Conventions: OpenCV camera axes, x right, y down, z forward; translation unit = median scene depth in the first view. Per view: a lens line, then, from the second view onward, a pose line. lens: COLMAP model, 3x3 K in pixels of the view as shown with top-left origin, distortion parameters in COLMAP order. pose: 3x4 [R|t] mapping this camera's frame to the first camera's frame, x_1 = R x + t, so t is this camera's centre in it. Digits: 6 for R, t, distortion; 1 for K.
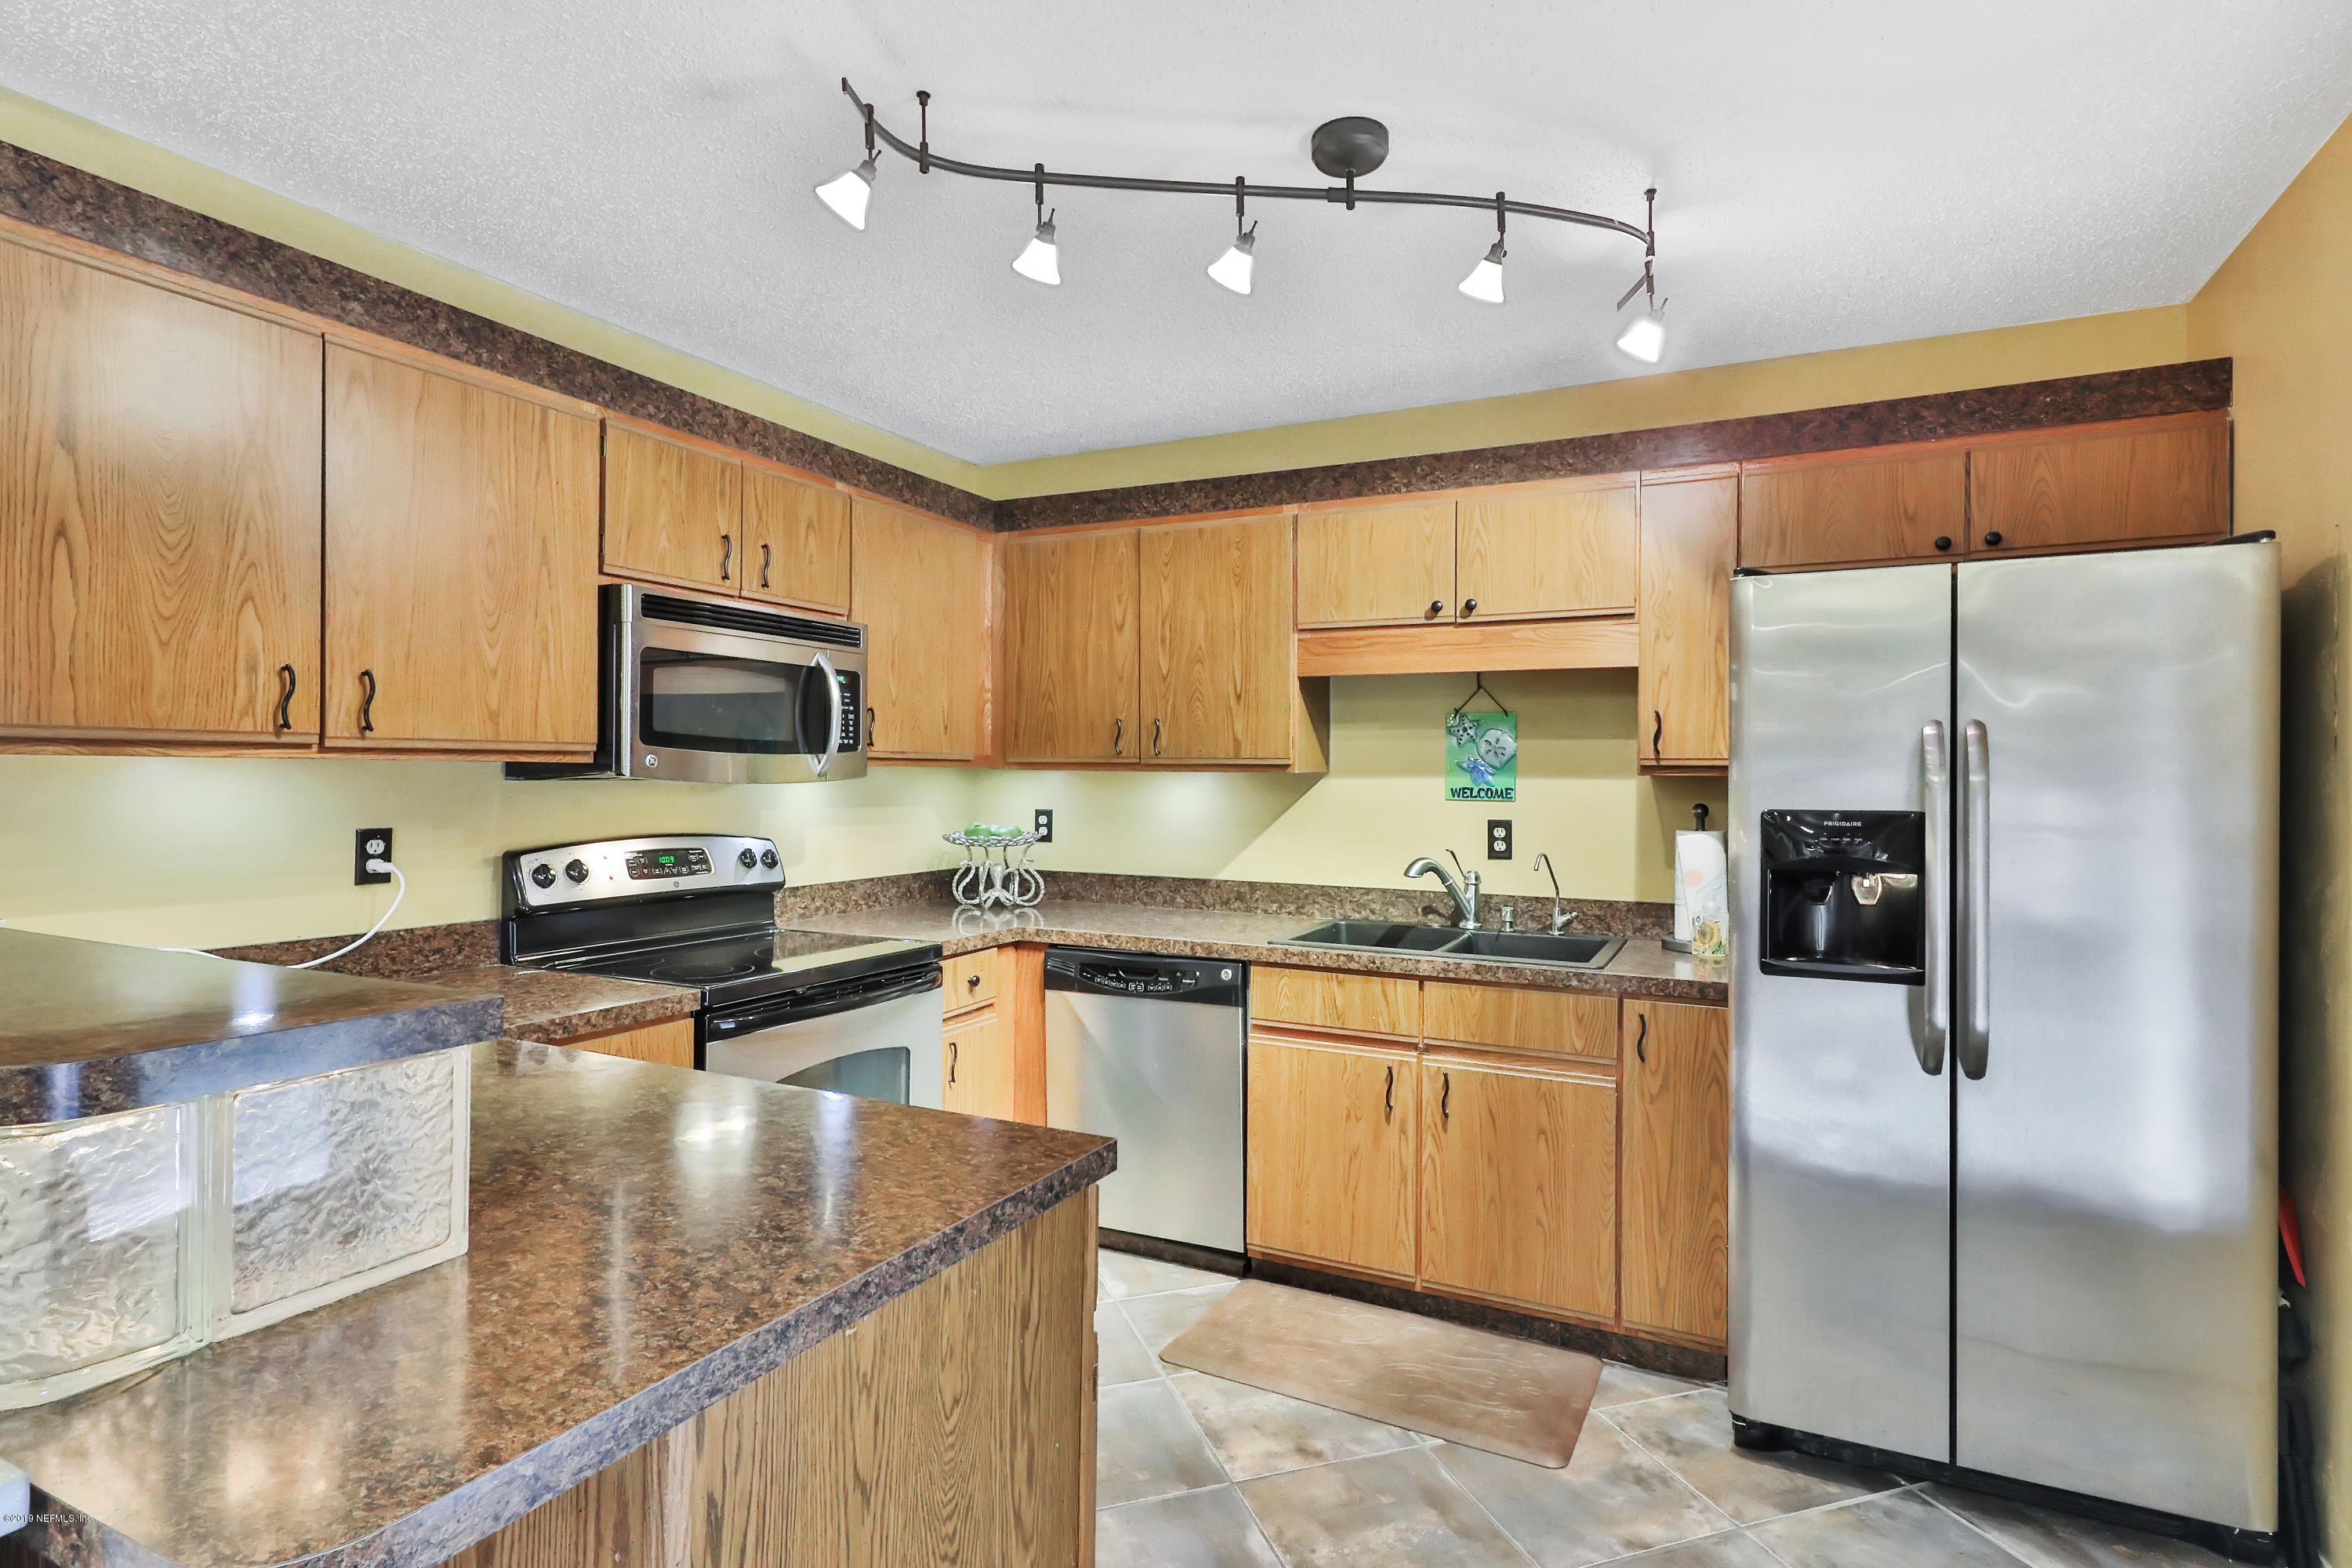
lens RADIAL K [[1179.9, 0, 1189.0], [0, 1179.9, 772.9], [0, 0, 1]] dist [0.024635, 0.000502]
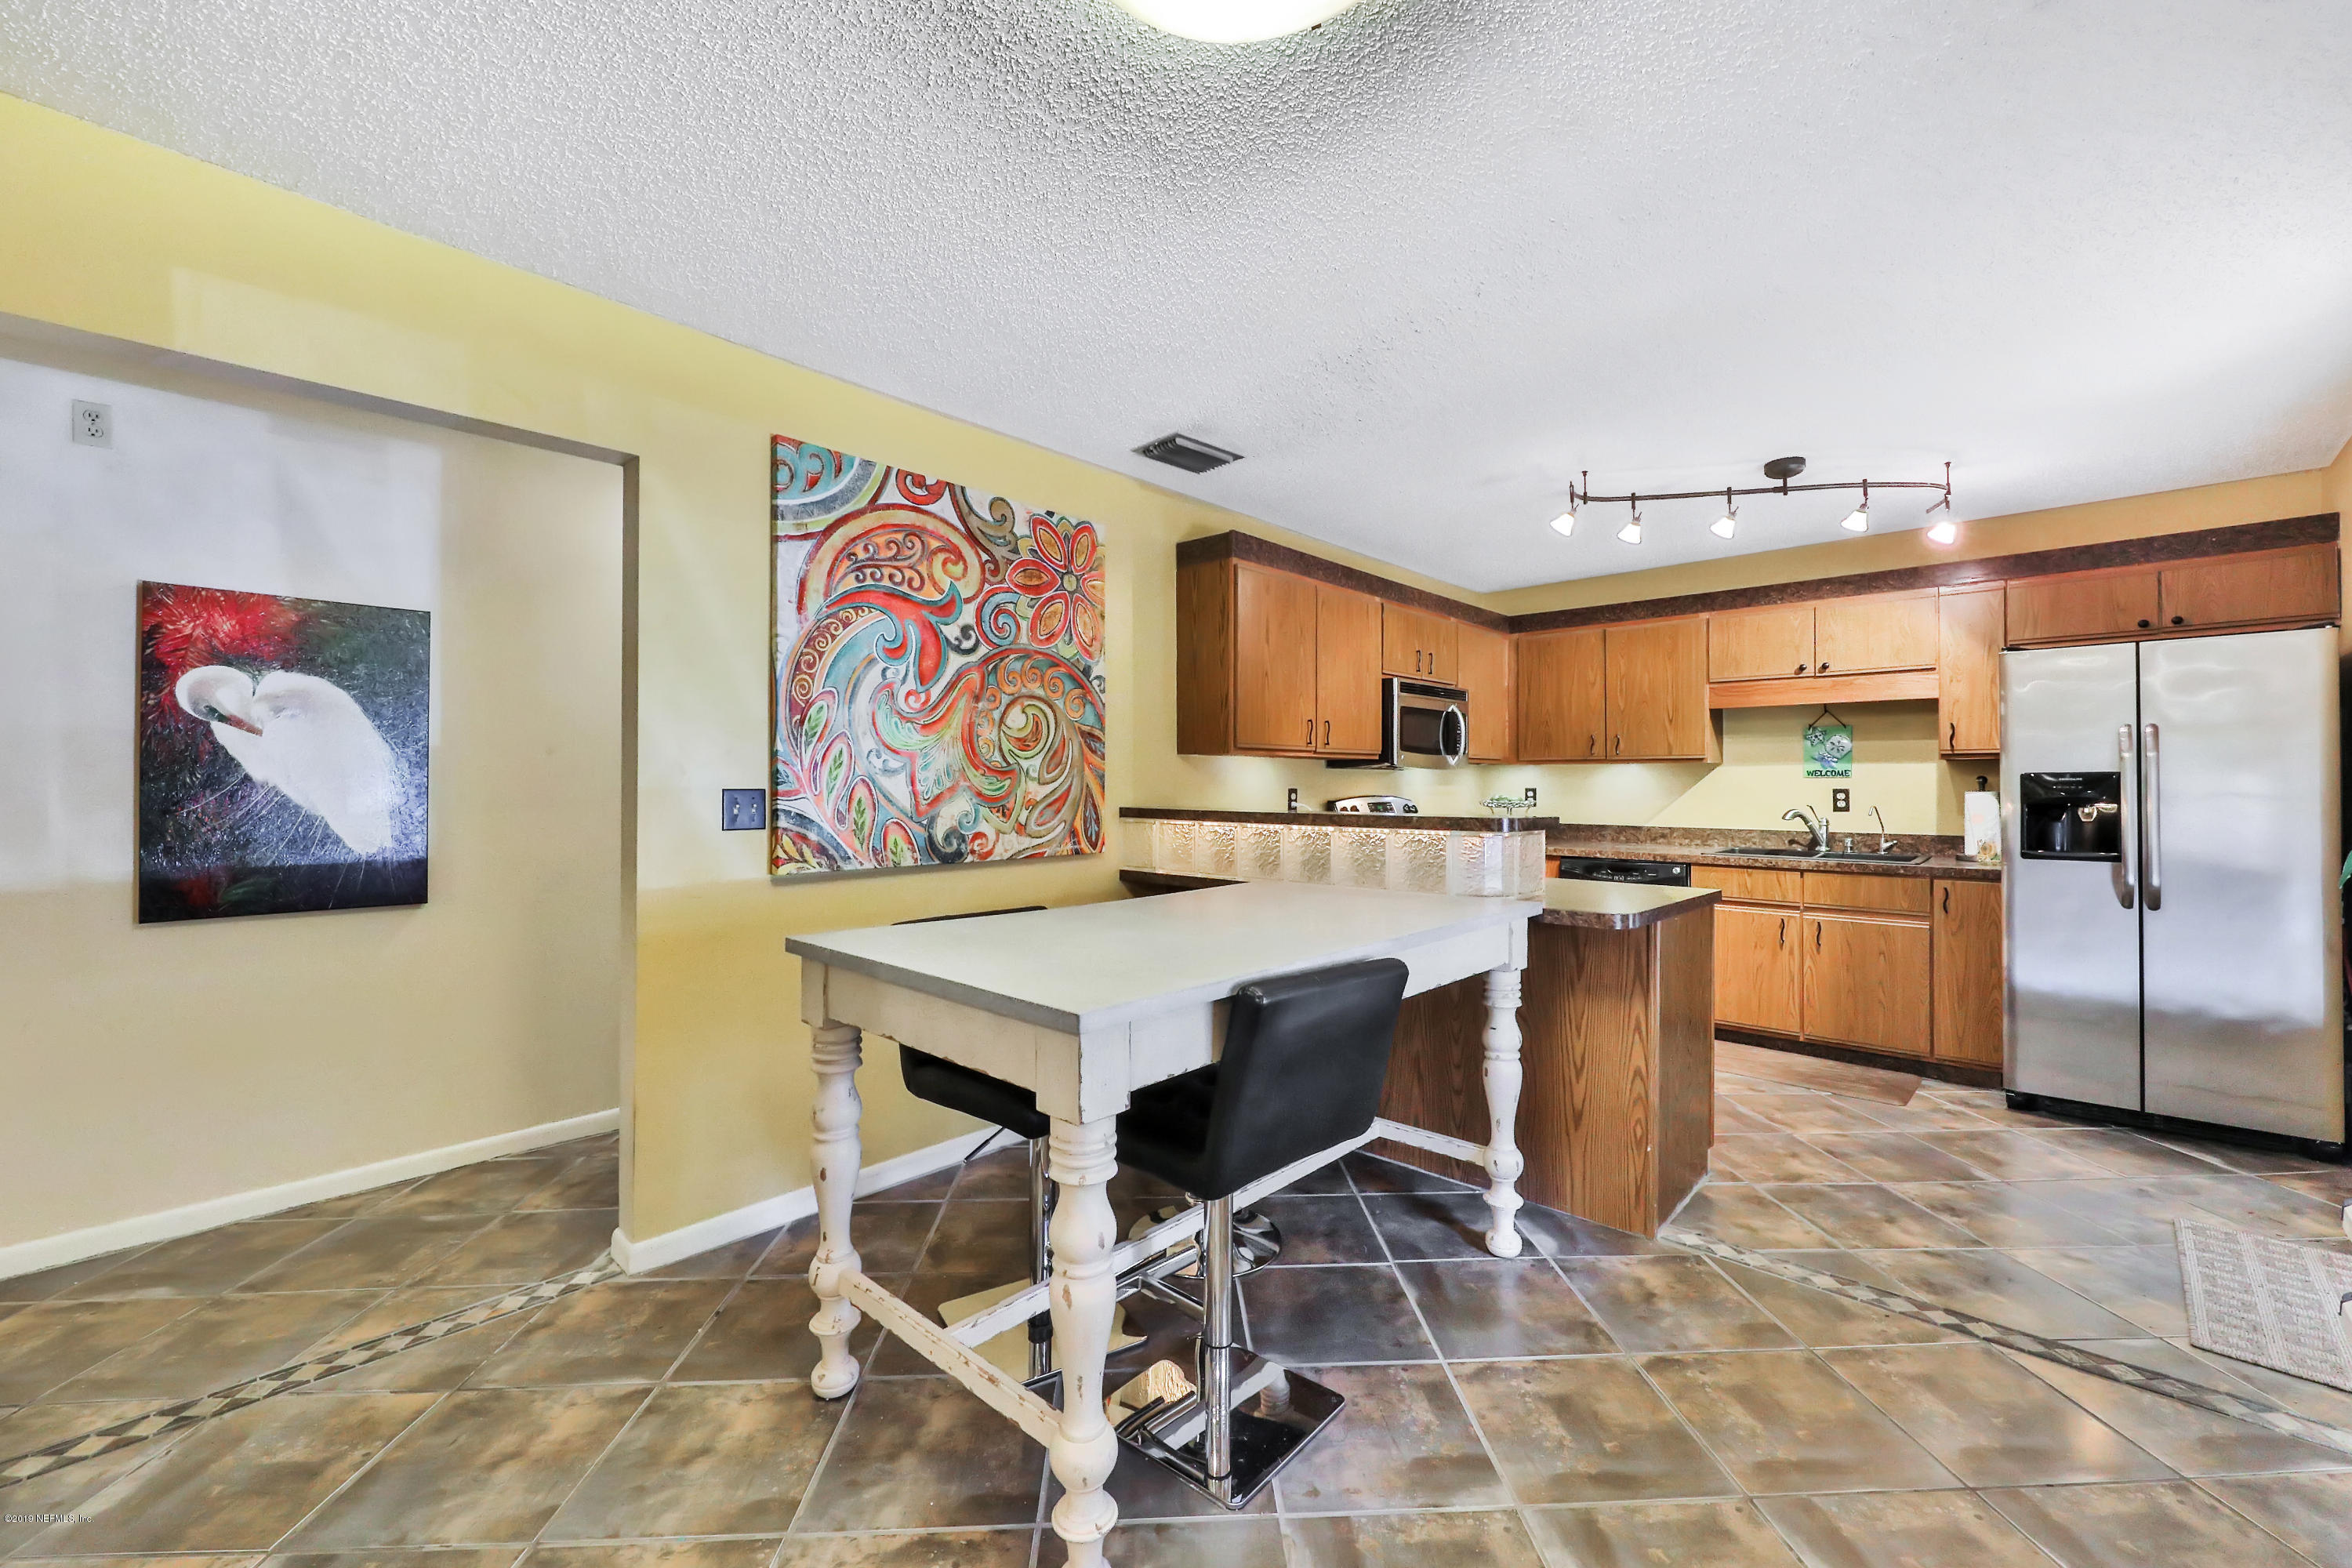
lens RADIAL K [[929.0, 0, 1192.9], [0, 929.0, 775.5], [0, 0, 1]] dist [0.005802, -0.002864]
pose [[0.959011, -0.009397, -0.283213, -0.290315], [0.007551, 0.999943, -0.007608, 0.027107], [0.283268, 0.005158, 0.959027, -0.636836]]
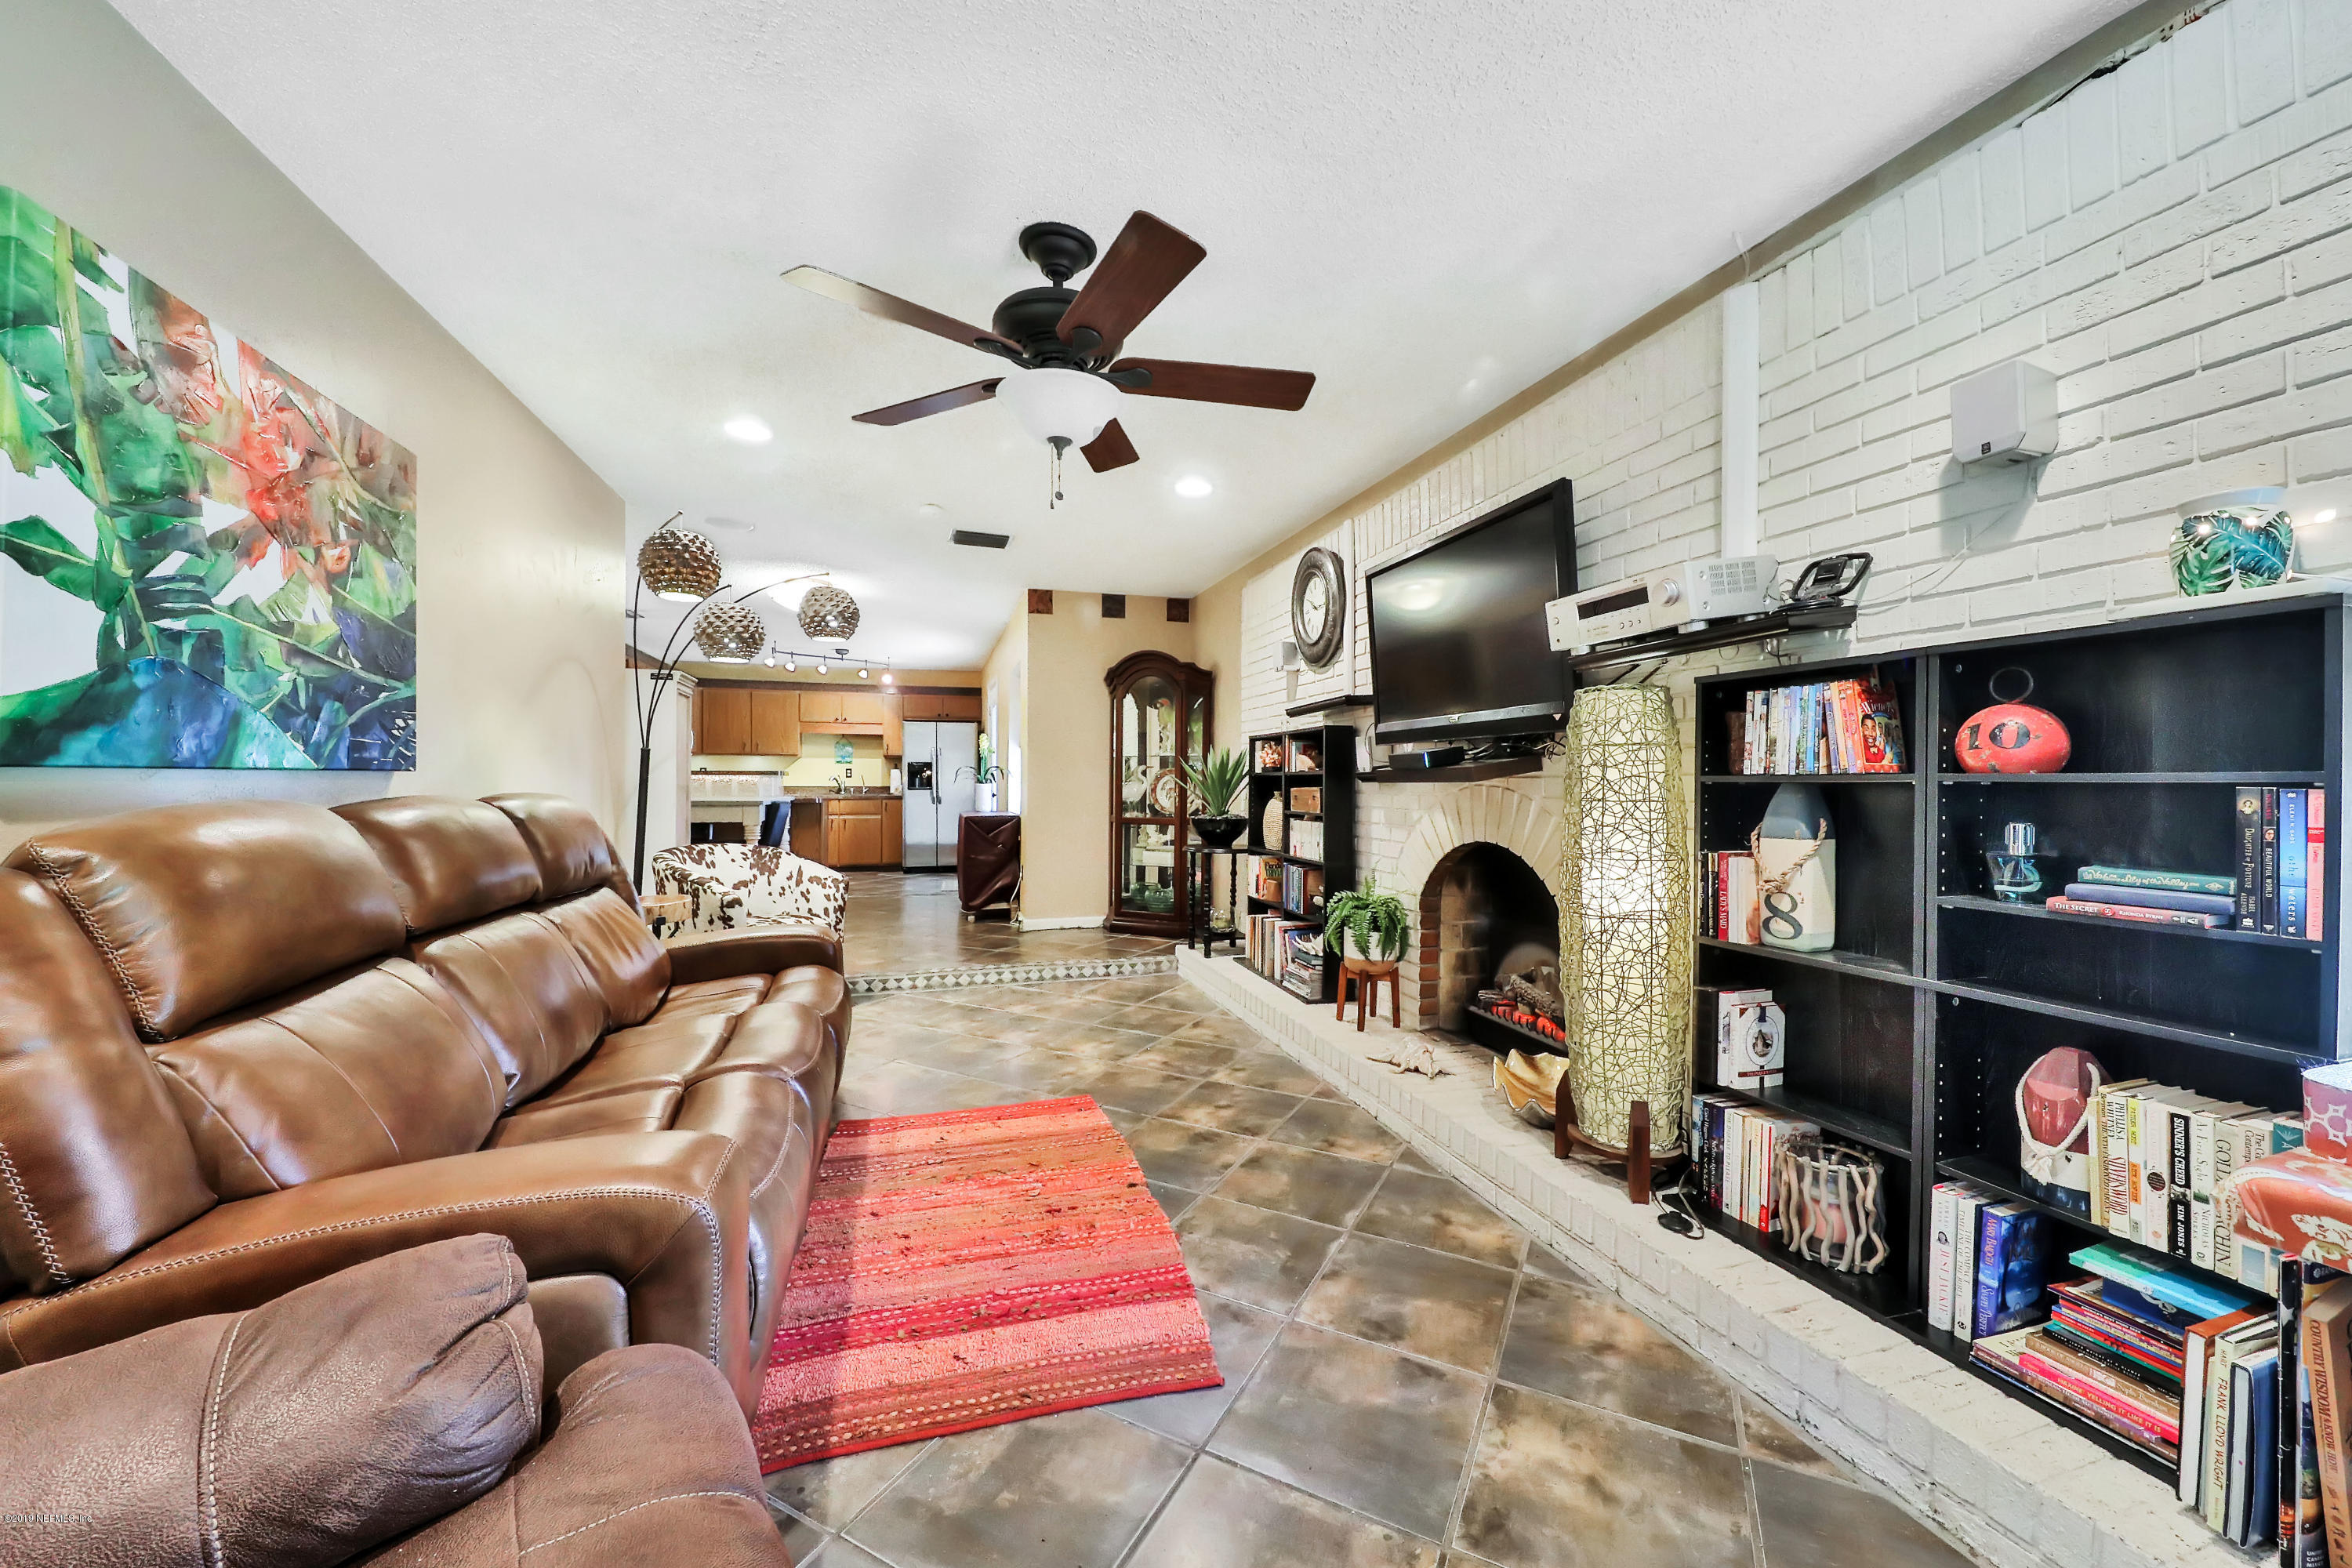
lens RADIAL K [[833.1, 0, 1180.4], [0, 833.1, 785.6], [0, 0, 1]] dist [0.000213, -0.000002]
pose [[0.719848, -0.007041, 0.694096, -1.066098], [0.000975, 0.999958, 0.009133, 0.084724], [-0.694131, -0.005898, 0.719824, -2.198598]]
